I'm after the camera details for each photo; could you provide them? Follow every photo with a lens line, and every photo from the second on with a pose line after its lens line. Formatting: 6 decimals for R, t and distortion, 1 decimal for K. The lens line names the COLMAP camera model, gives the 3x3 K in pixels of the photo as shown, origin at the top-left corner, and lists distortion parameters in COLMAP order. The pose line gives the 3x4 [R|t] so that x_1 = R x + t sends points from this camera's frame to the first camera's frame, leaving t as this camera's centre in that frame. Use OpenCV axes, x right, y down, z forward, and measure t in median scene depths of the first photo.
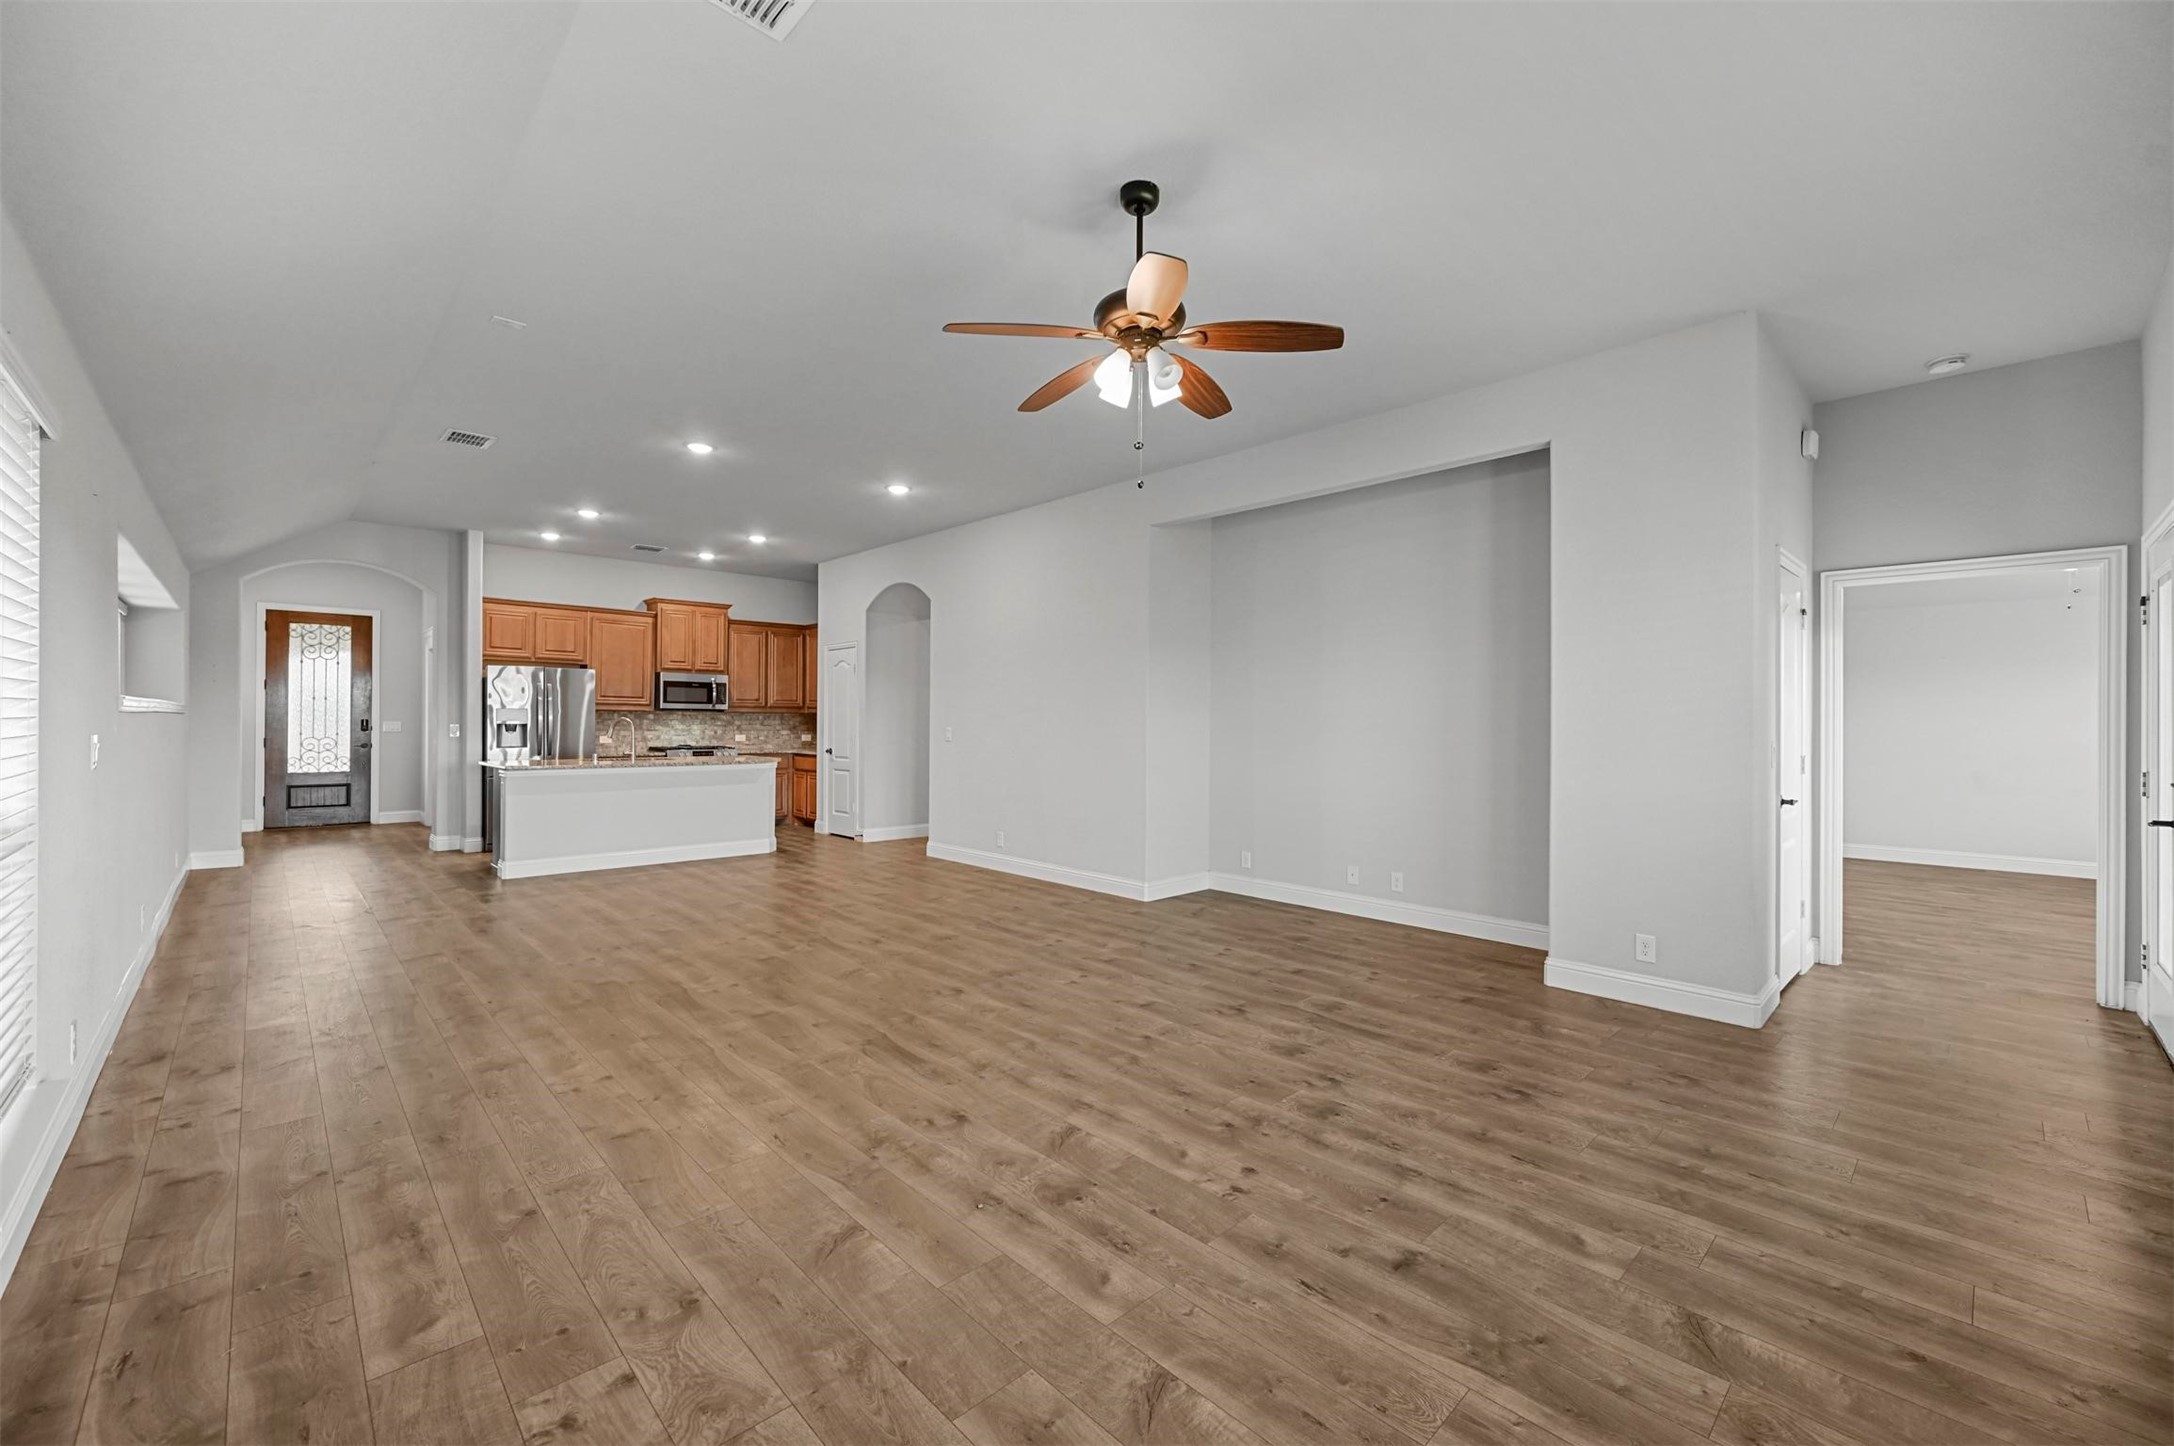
lens RADIAL K [[859.2, 0, 1086.2], [0, 859.2, 728.8], [0, 0, 1]] dist [-0.001878, 0.001046]
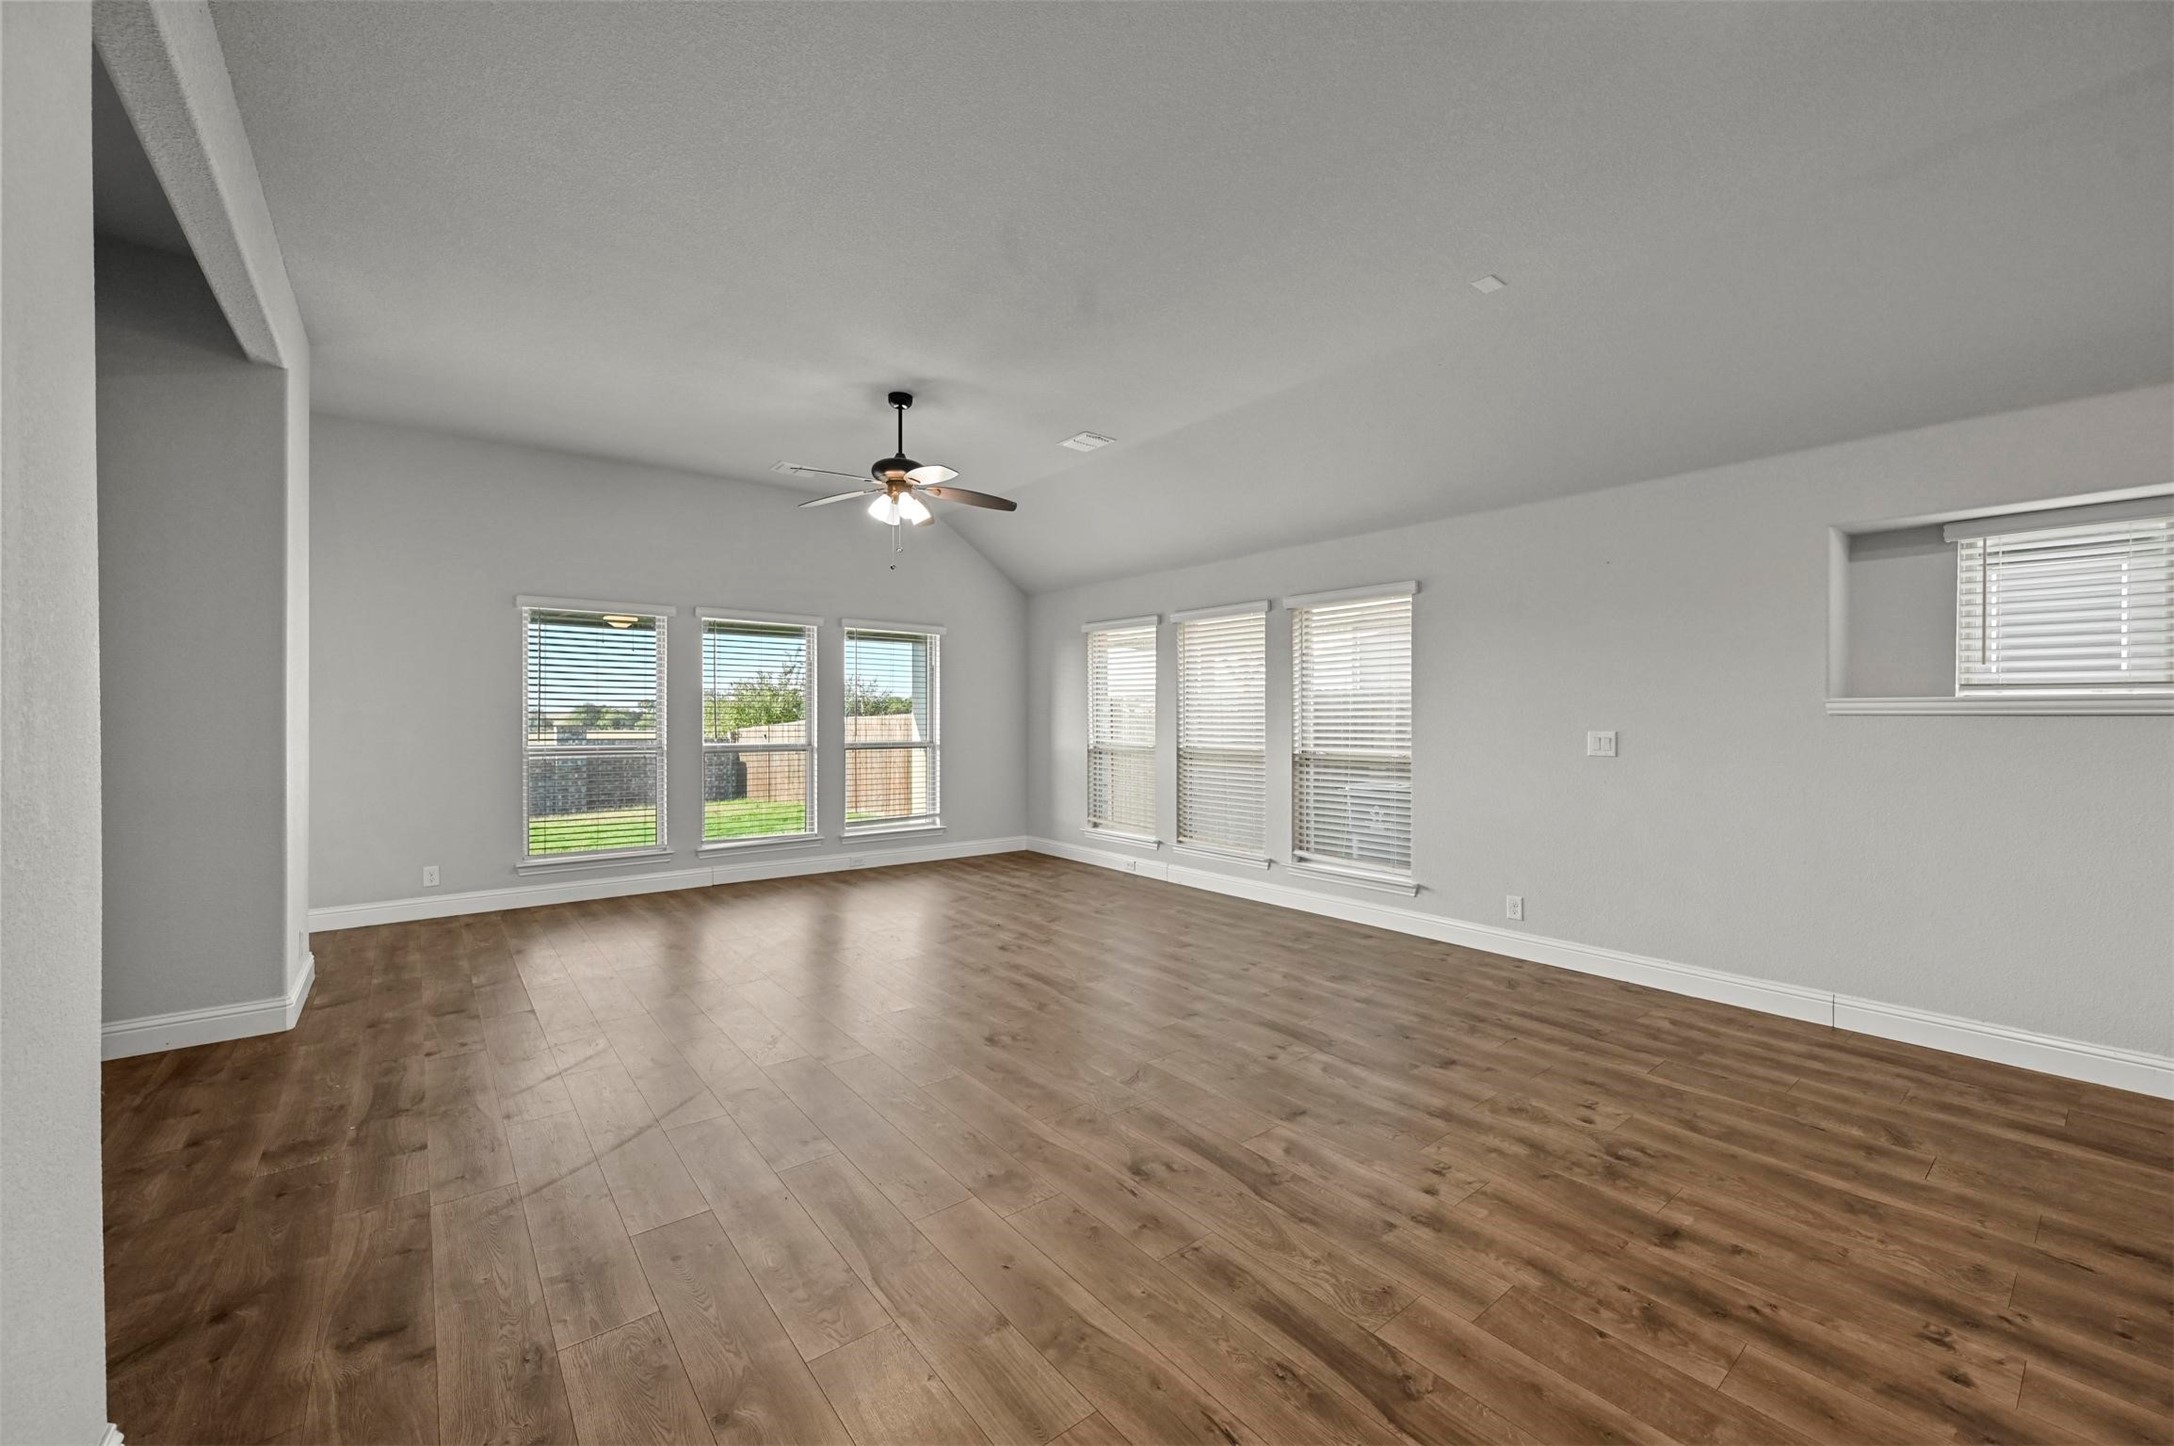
lens RADIAL K [[859.2, 0, 1085.5], [0, 859.2, 710.7], [0, 0, 1]] dist [-0.001878, 0.001046]
pose [[-0.995692, -0.006874, 0.092464, -0.235186], [-0.006610, 0.999973, 0.003162, -0.013935], [-0.092483, 0.002537, -0.995711, 1.353851]]
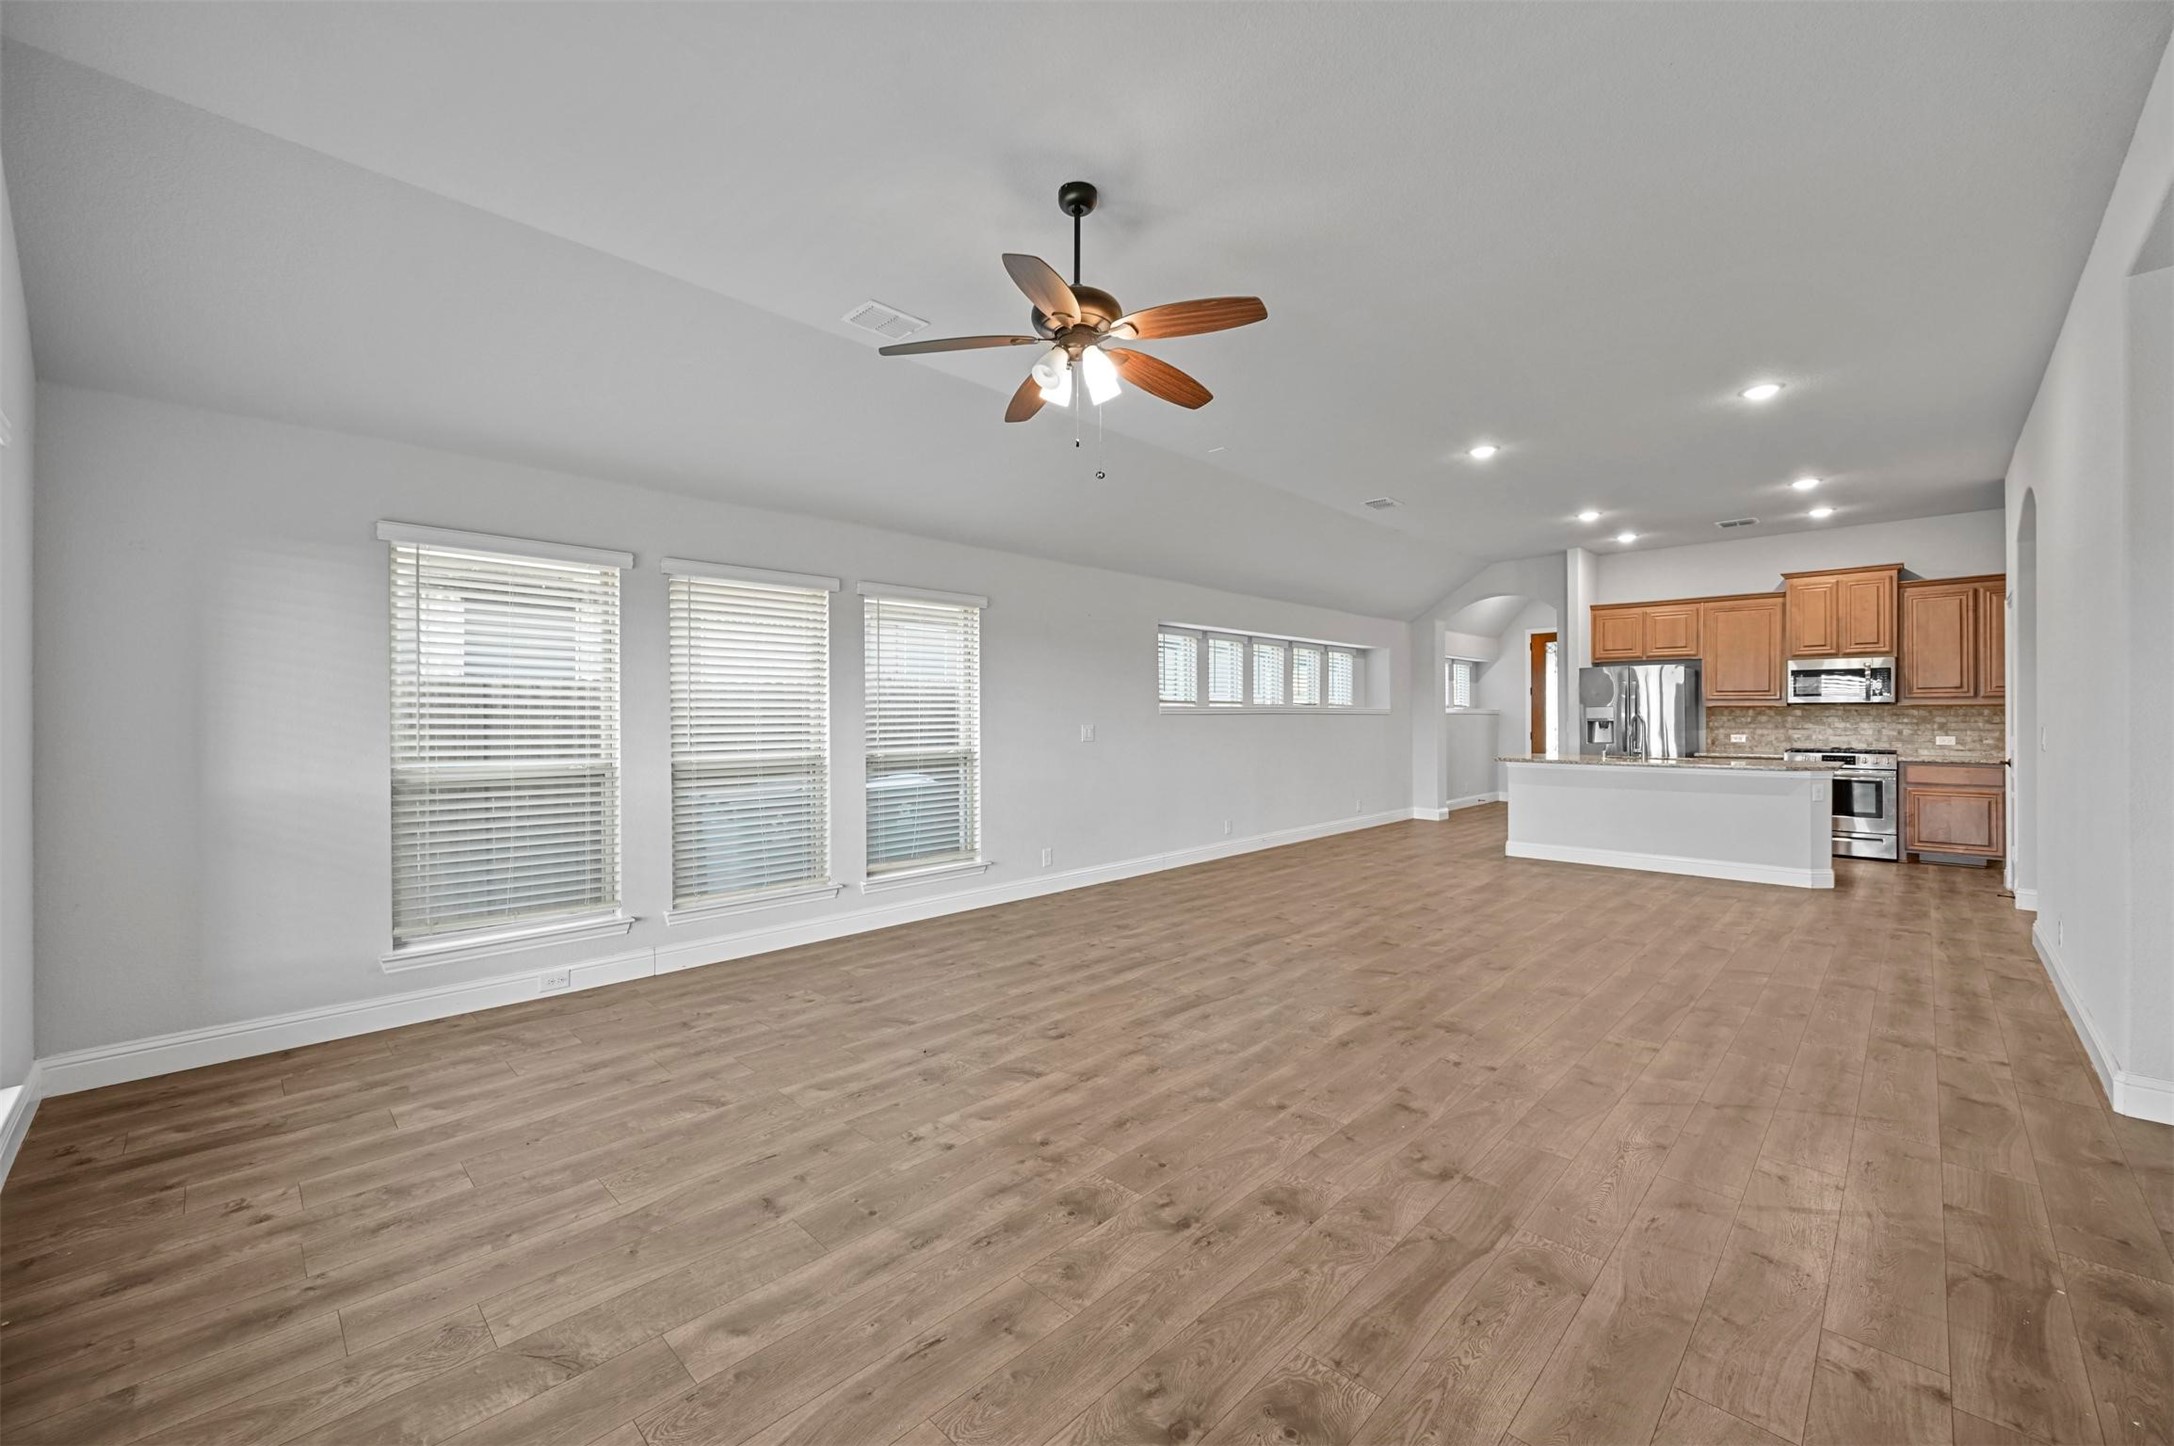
lens RADIAL K [[859.2, 0, 1108.1], [0, 859.2, 706.5], [0, 0, 1]] dist [-0.001878, 0.001046]
pose [[0.052731, -0.018692, -0.998434, 0.552919], [-0.006509, 0.999797, -0.019062, 0.000777], [0.998588, 0.007504, 0.052599, 0.503858]]
